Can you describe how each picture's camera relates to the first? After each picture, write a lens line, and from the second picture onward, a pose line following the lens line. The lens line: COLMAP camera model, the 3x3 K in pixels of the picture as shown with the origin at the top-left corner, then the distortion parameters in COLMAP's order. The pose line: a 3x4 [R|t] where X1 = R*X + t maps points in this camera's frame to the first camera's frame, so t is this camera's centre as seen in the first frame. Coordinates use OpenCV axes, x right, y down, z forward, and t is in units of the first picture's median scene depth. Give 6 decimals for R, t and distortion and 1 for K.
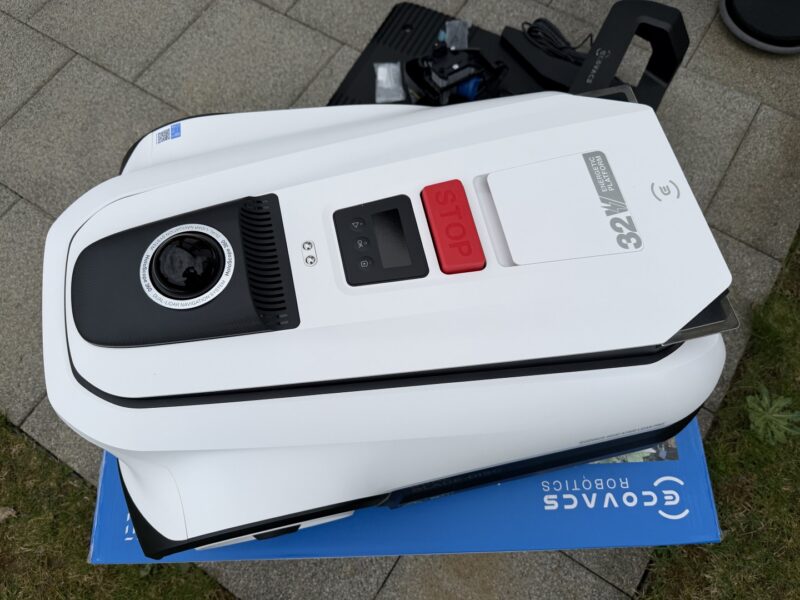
lens RADIAL K [[560.2, 0, 393.8], [0, 560.2, 301.4], [0, 0, 1]] dist [0.089357, -0.148857]
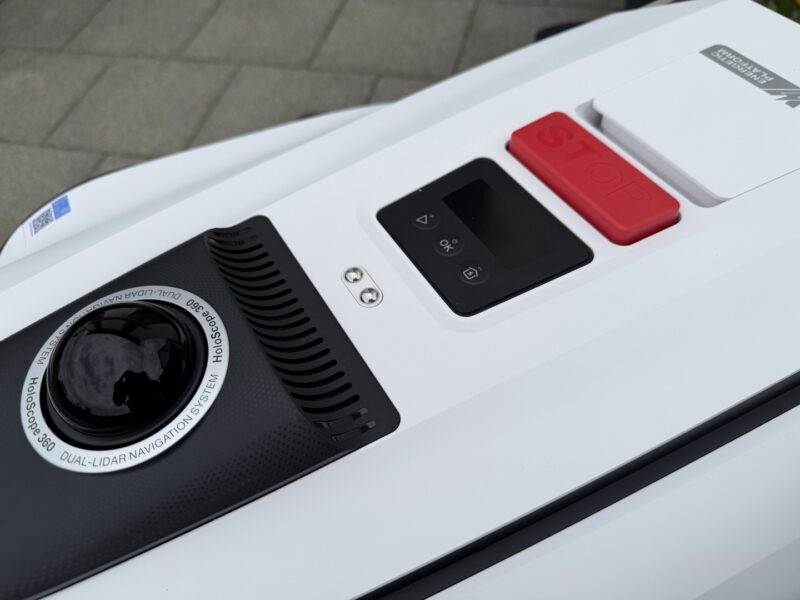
lens RADIAL K [[597.9, 0, 400.0], [0, 597.9, 300.0], [0, 0, 1]] dist [-0.008430, -0.007661]
pose [[0.947590, -0.290561, 0.132847, -0.191814], [0.313892, 0.924187, -0.217601, 0.052415], [-0.059549, 0.247896, 0.966955, 0.481712]]
